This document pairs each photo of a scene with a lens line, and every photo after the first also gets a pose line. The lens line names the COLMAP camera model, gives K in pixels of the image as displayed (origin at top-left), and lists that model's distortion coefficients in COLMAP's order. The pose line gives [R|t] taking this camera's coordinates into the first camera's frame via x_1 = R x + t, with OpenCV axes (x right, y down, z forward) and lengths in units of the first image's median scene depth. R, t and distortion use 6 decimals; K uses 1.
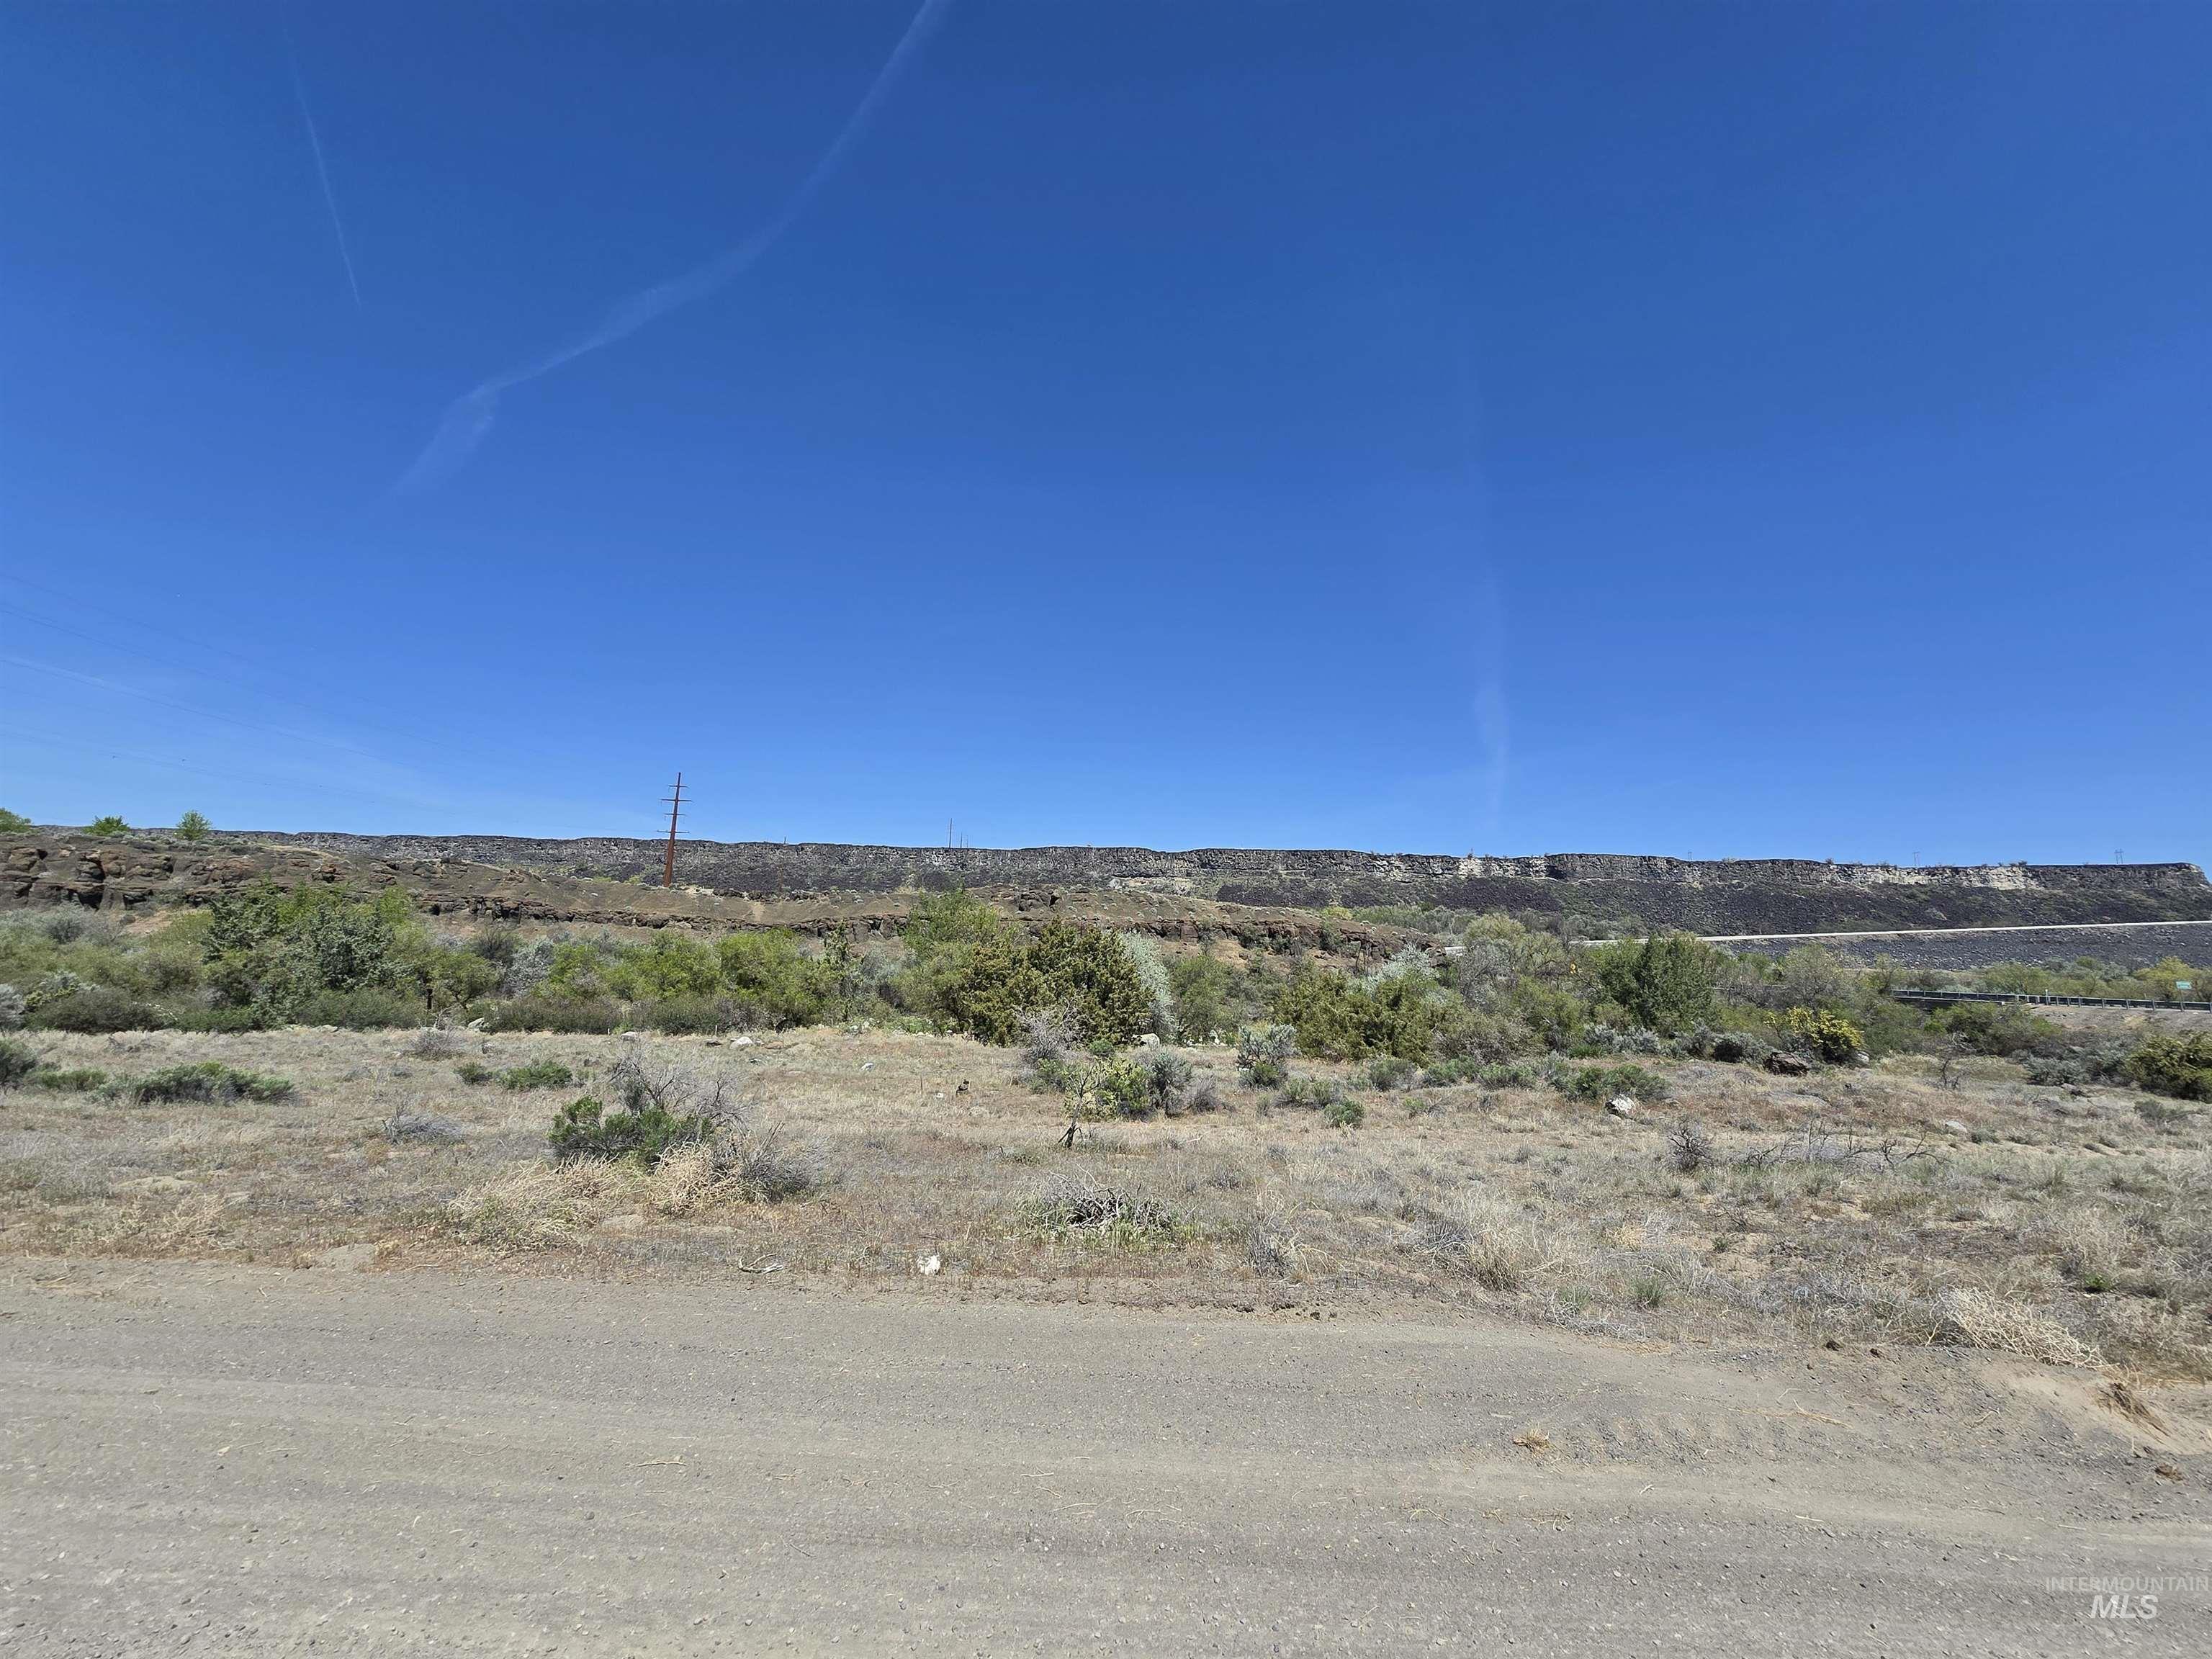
lens RADIAL K [[906.1, 0, 1099.6], [0, 906.1, 815.9], [0, 0, 1]] dist [-0.003615, 0.001320]
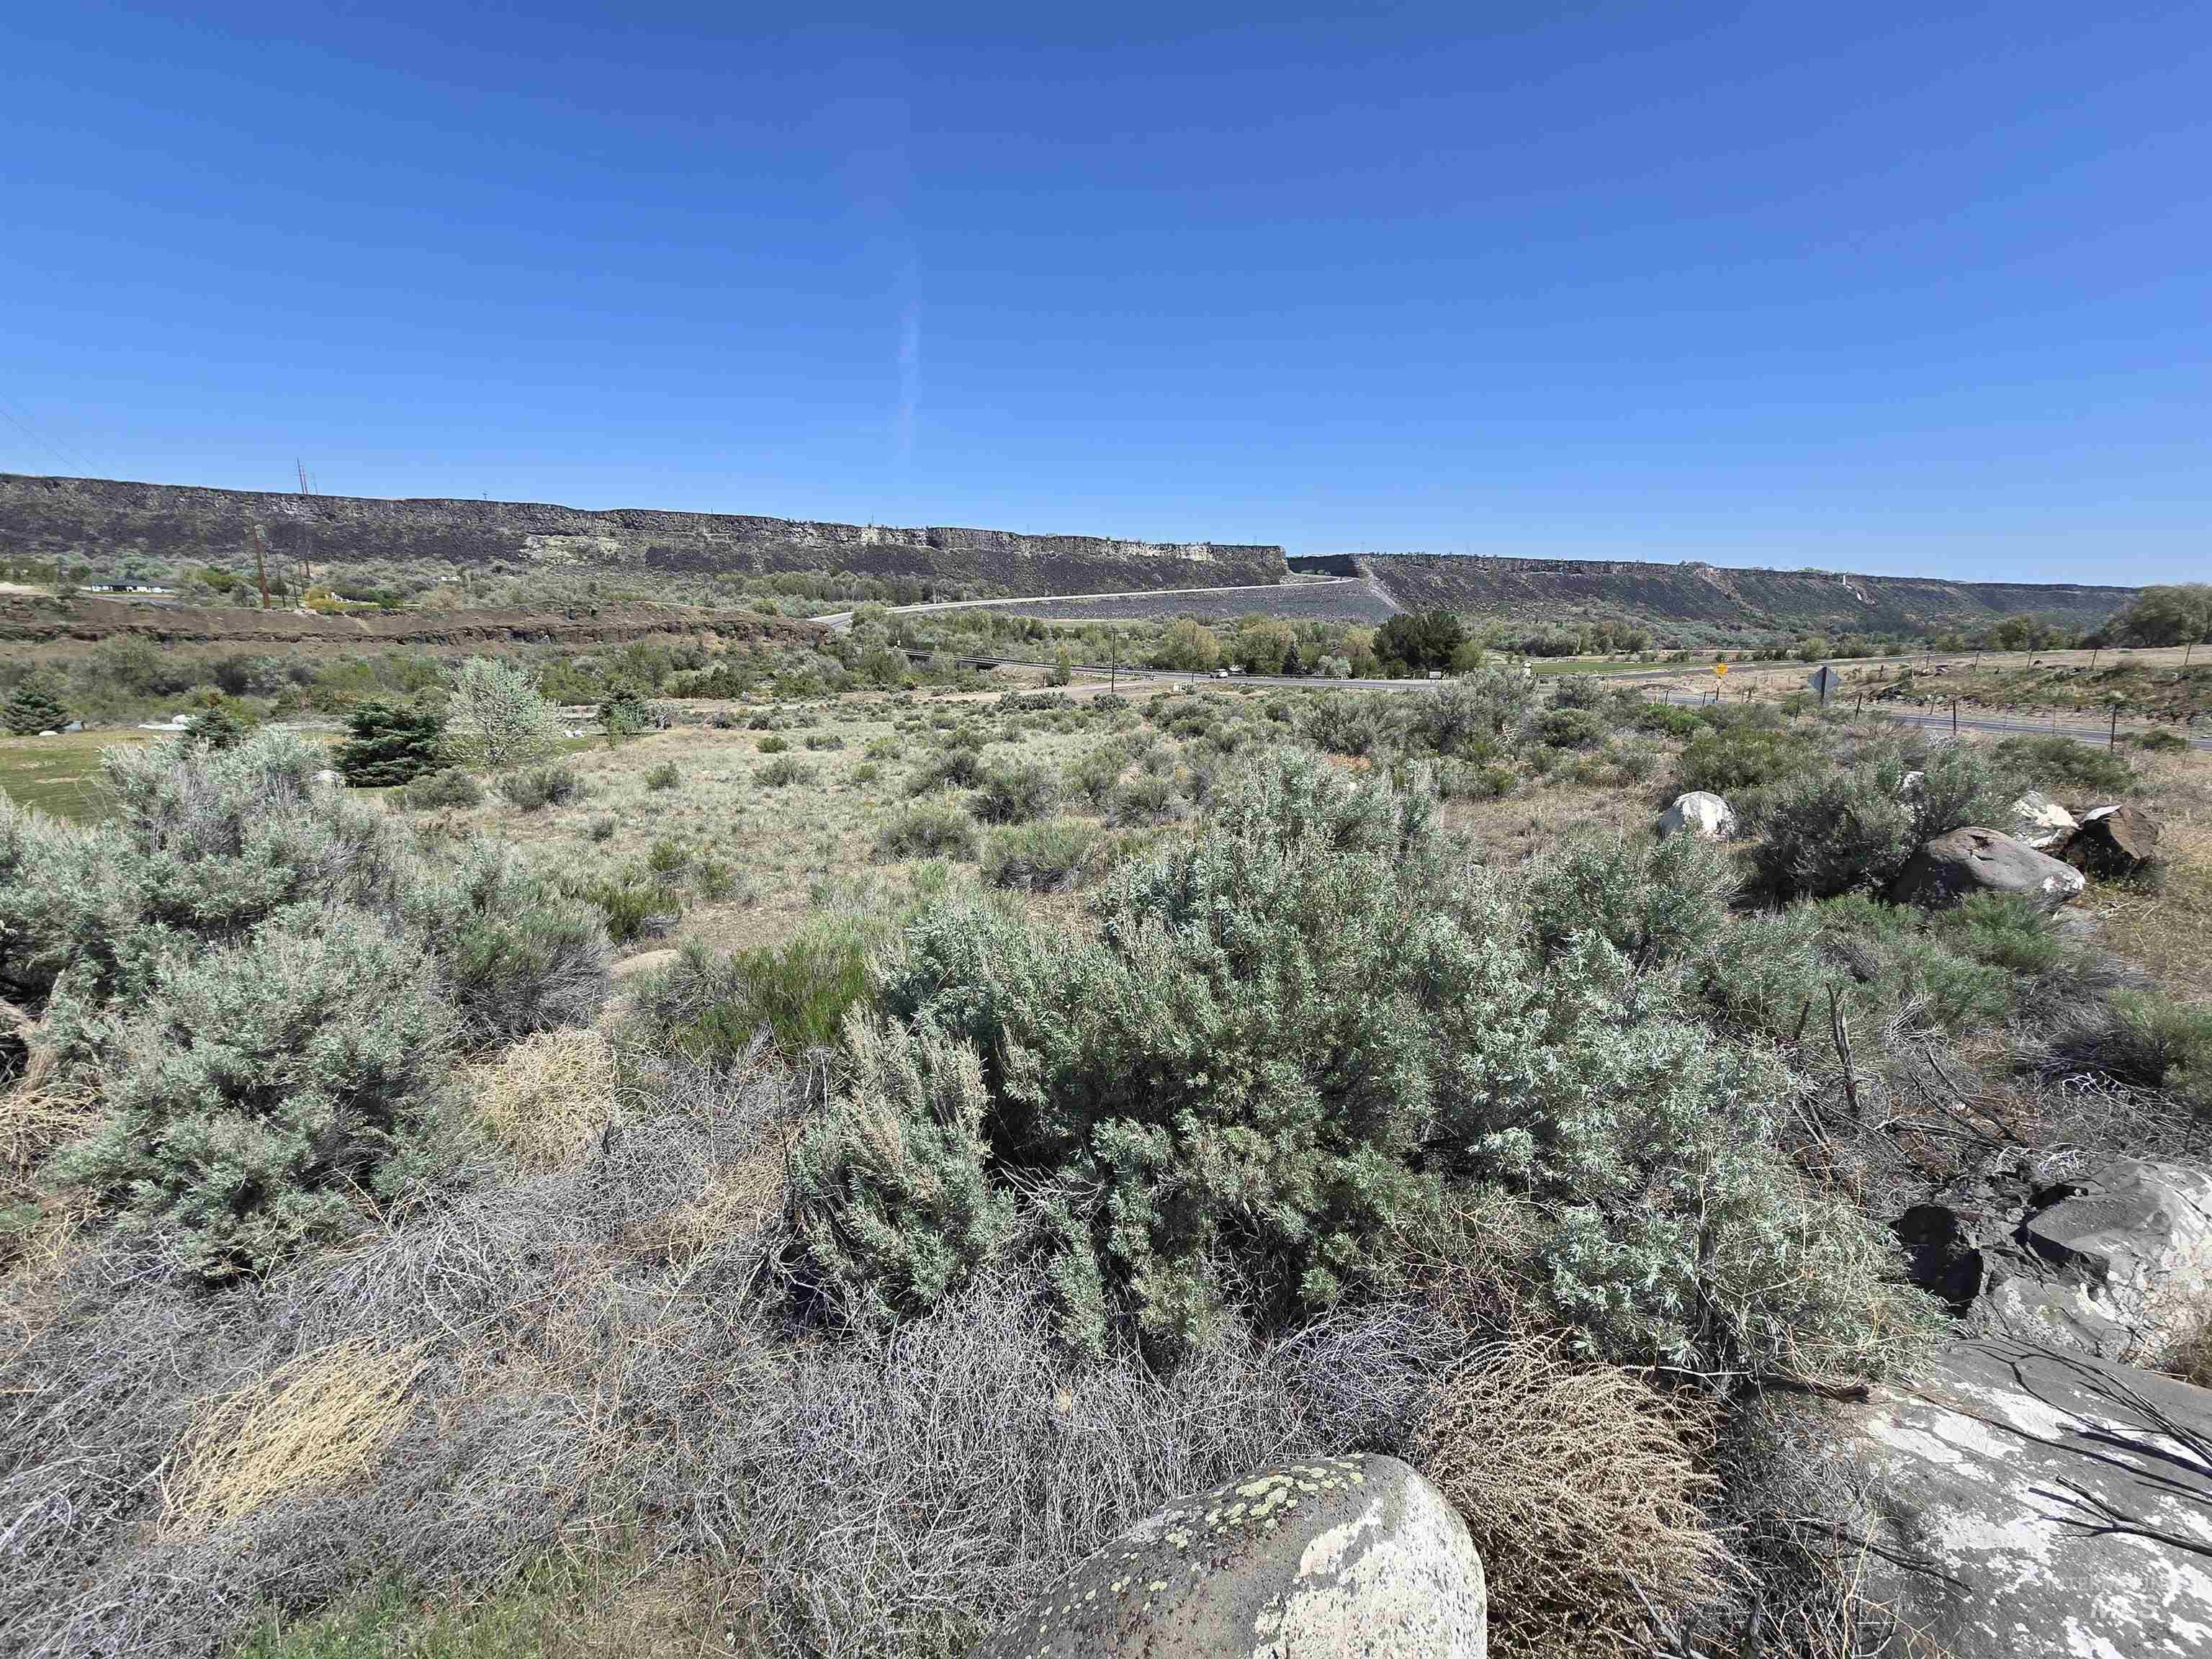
lens RADIAL K [[906.1, 0, 1096.8], [0, 906.1, 809.8], [0, 0, 1]] dist [-0.003615, 0.001320]
pose [[0.813427, -0.143132, 0.563782, -0.082595], [-0.089043, 0.927186, 0.363864, -0.072077], [-0.574812, -0.346178, 0.741453, -0.208802]]
